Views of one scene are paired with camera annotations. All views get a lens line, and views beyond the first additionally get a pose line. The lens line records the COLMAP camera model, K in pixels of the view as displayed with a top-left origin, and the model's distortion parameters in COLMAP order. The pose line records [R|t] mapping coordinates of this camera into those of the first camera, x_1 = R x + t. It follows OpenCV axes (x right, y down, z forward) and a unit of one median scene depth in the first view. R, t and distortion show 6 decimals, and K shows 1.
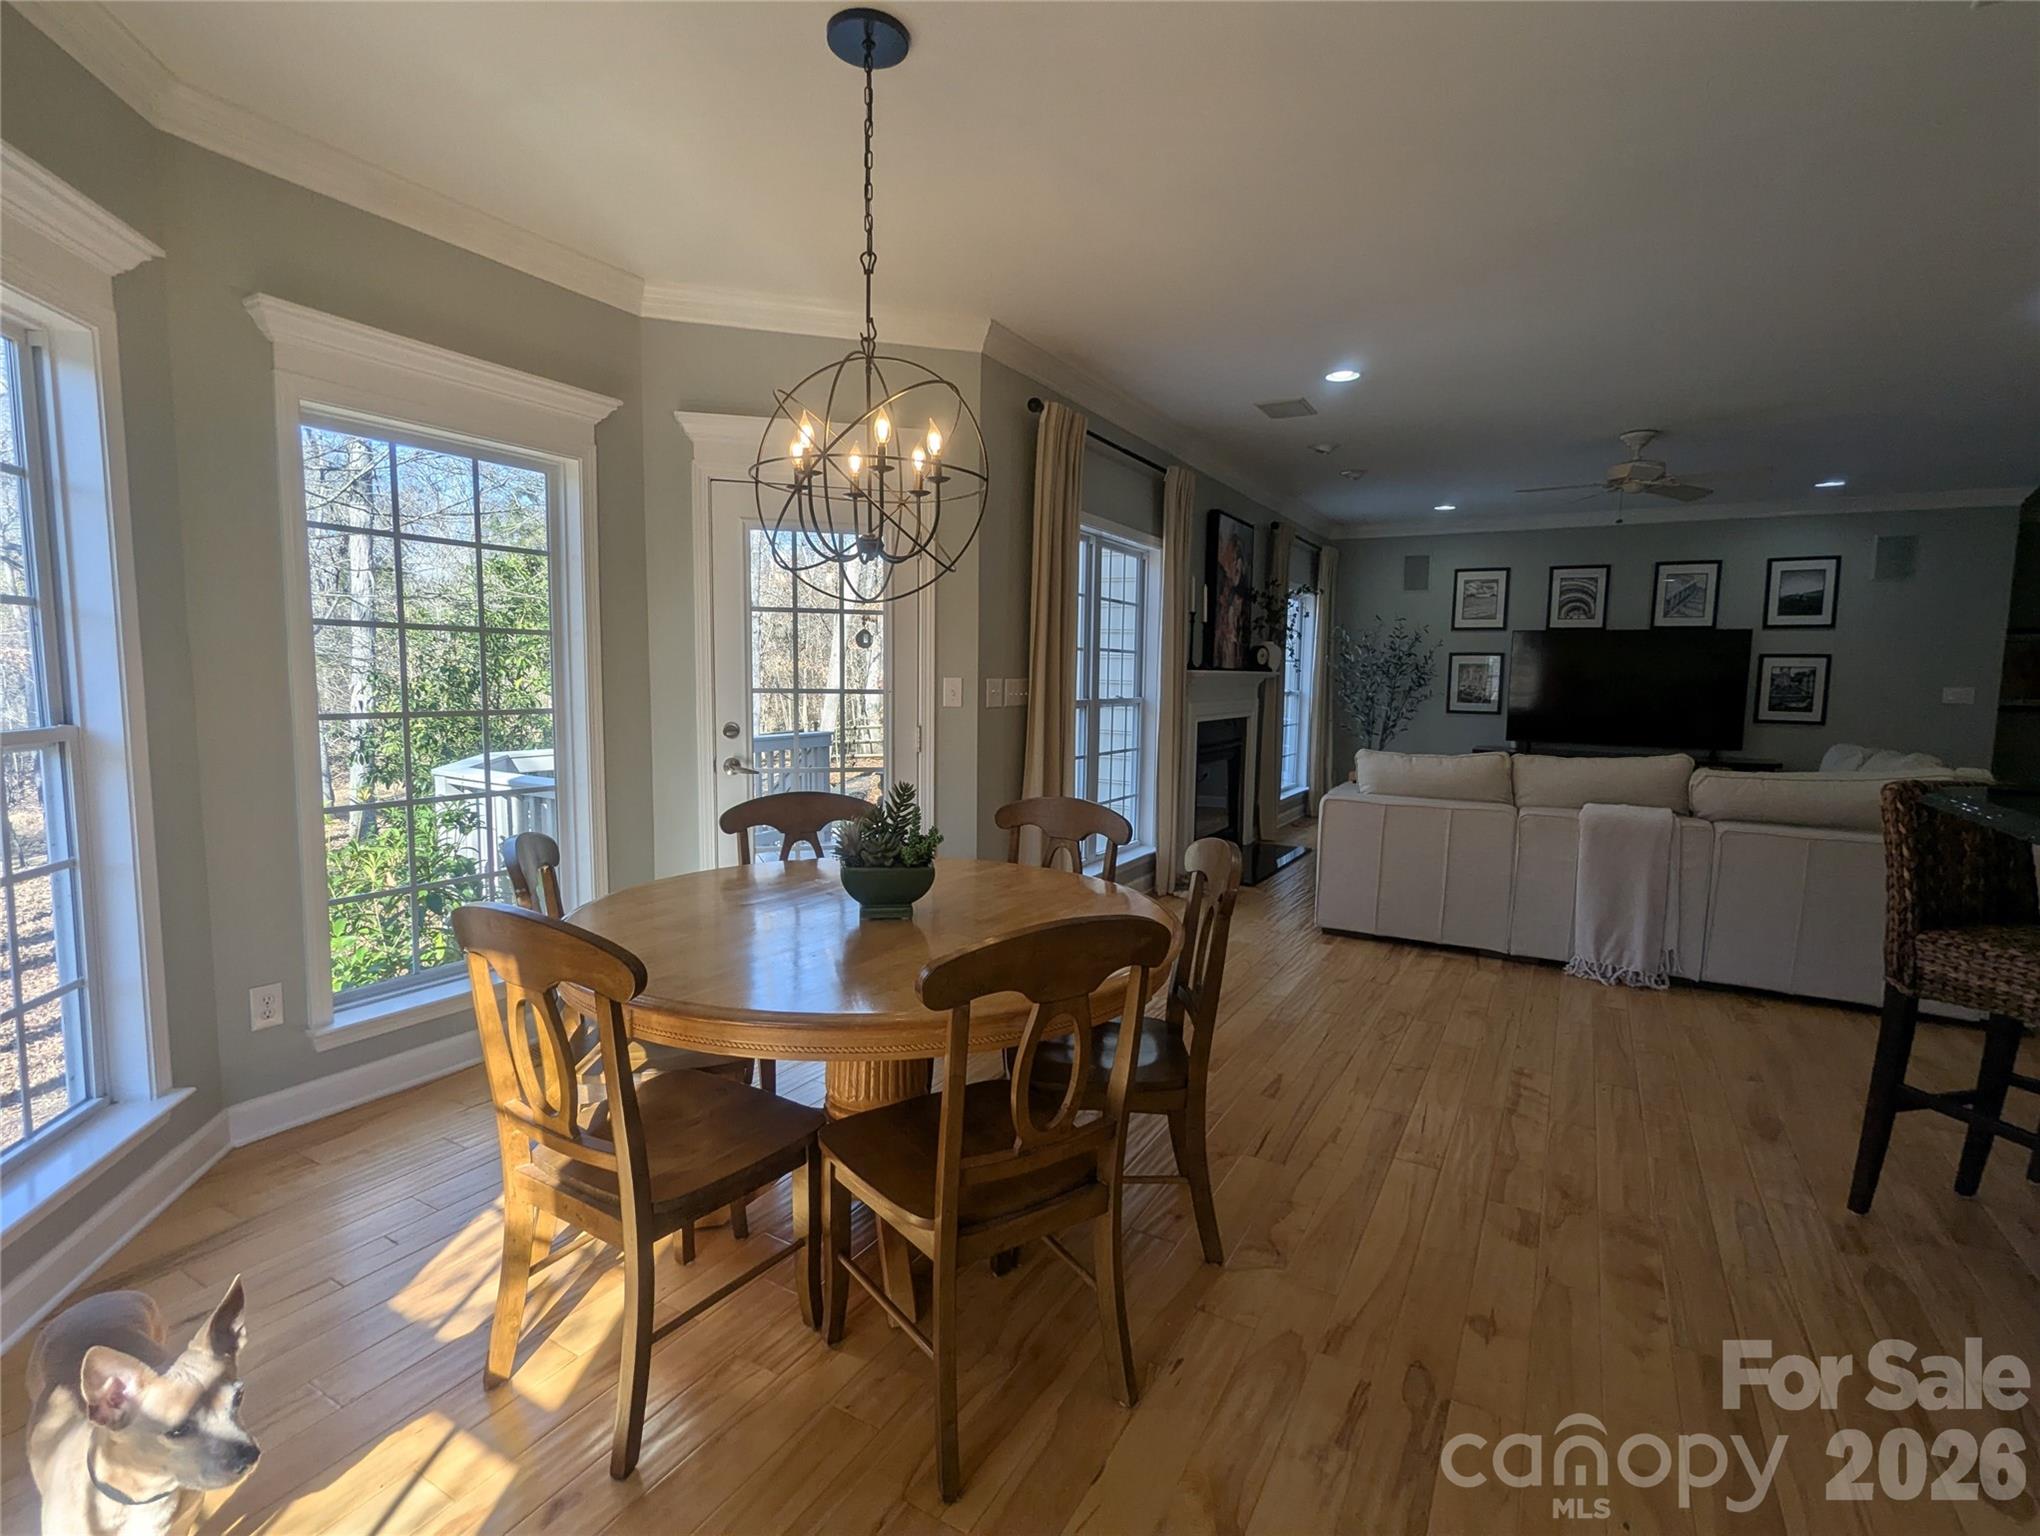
lens RADIAL K [[971.1, 0, 1000.8], [0, 971.1, 771.4], [0, 0, 1]] dist [-0.007902, 0.002409]
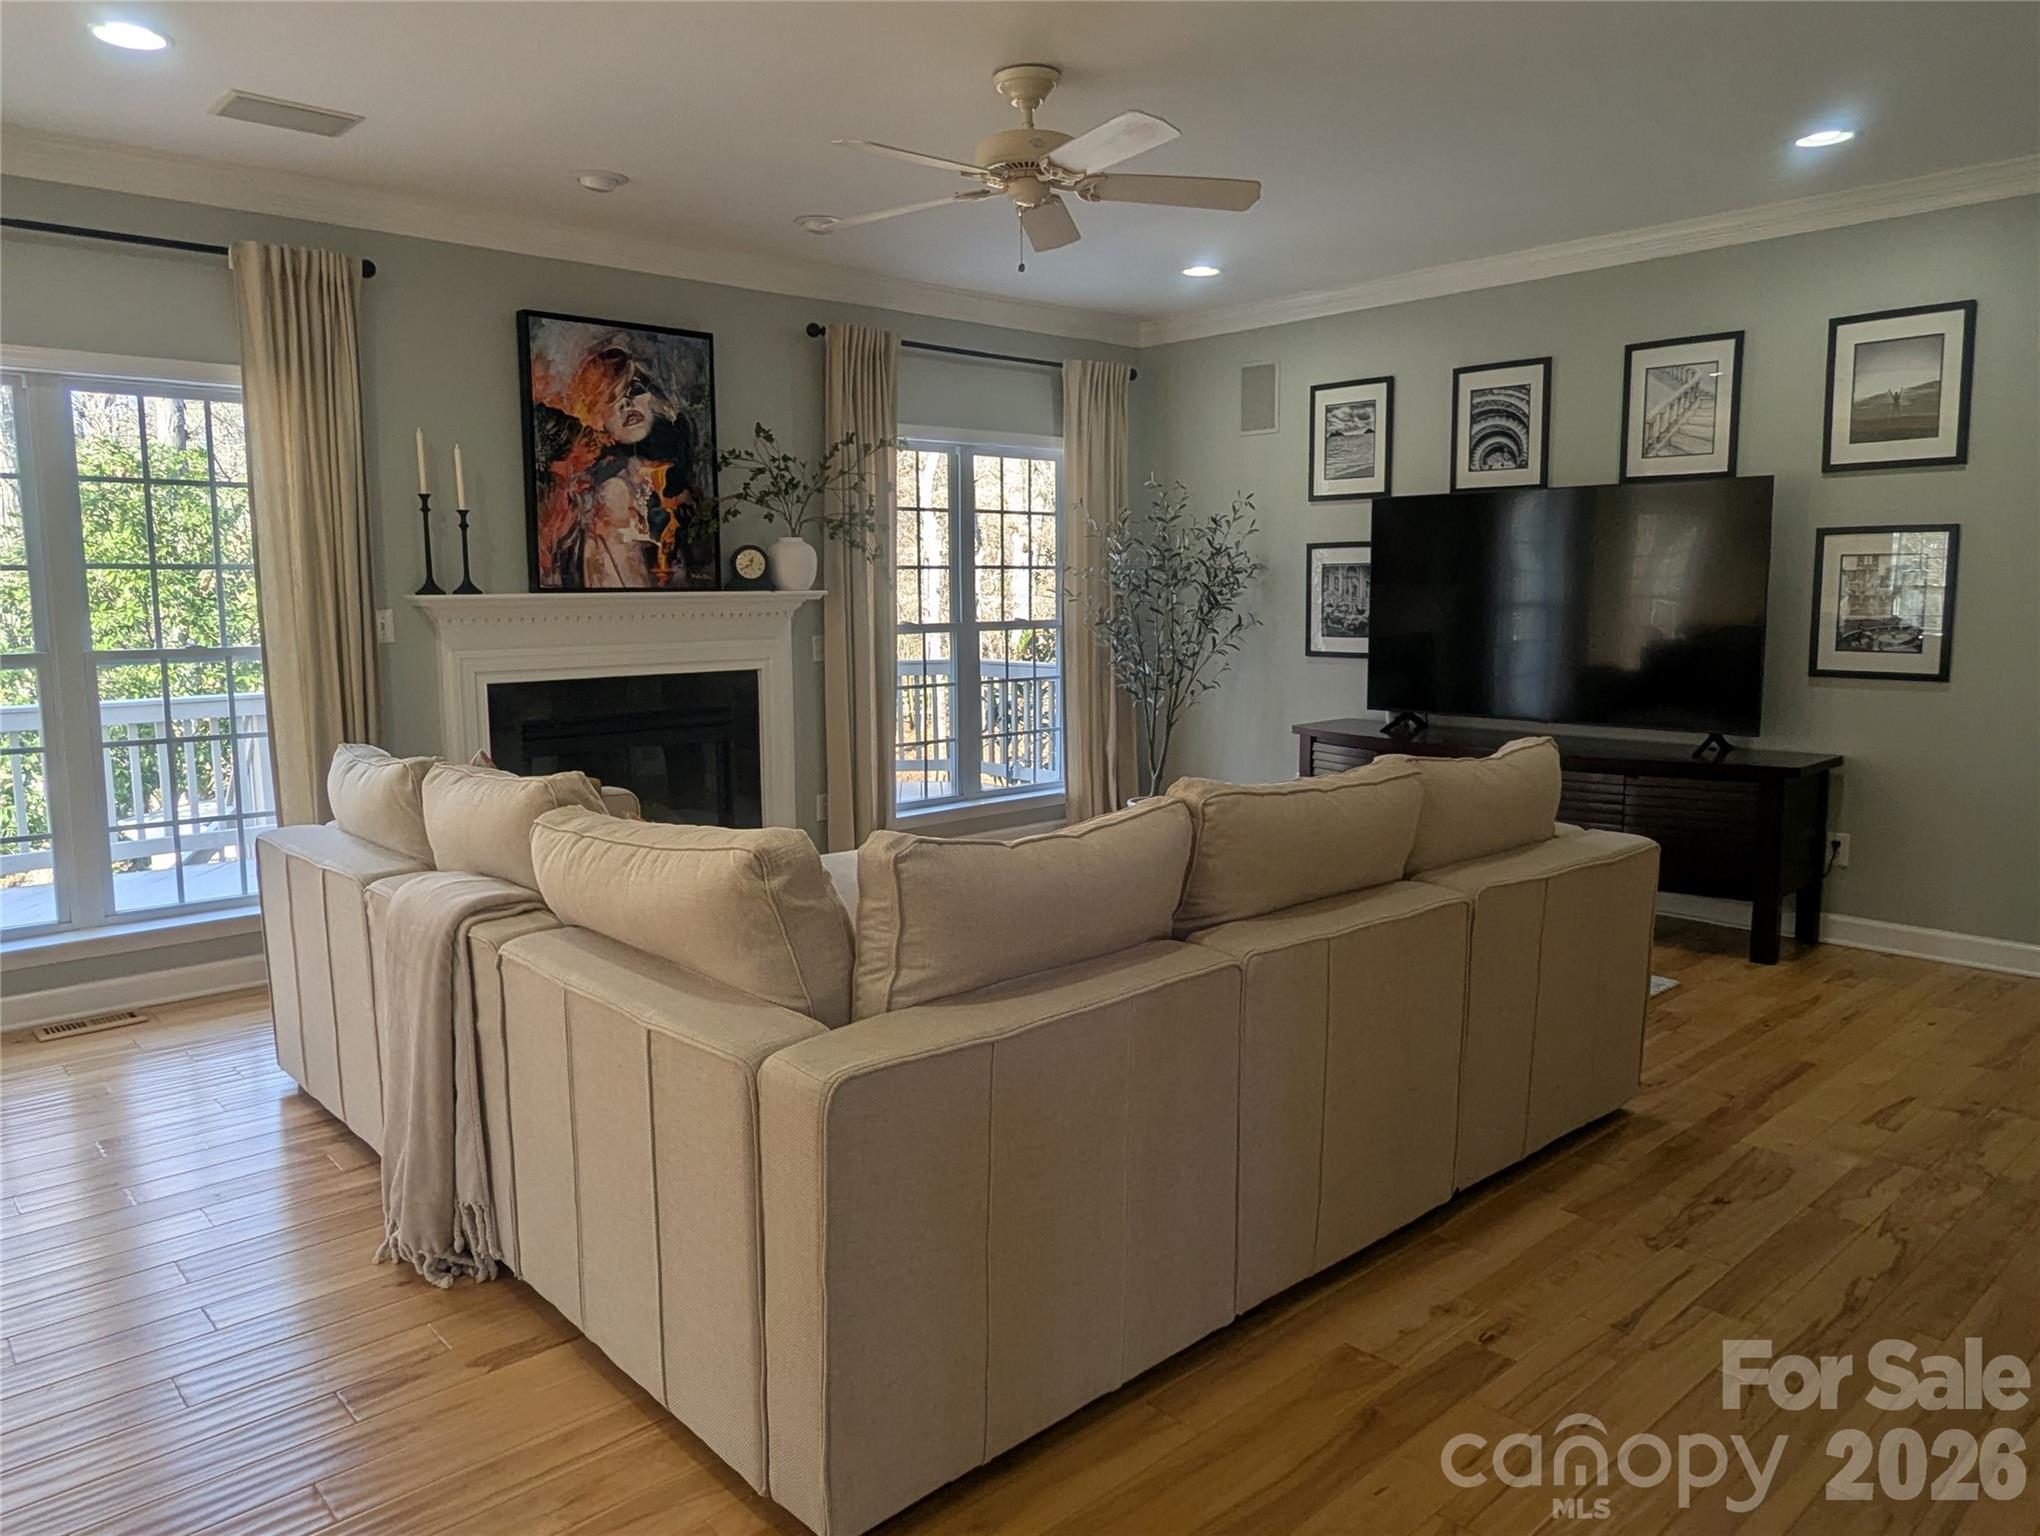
lens RADIAL K [[1373.1, 0, 1015.8], [0, 1373.1, 782.9], [0, 0, 1]] dist [-0.007679, -0.006016]
pose [[0.958377, 0.021242, -0.284716, 0.562660], [-0.010882, 0.999221, 0.037922, -0.018679], [0.285300, -0.033246, 0.957862, 0.238914]]
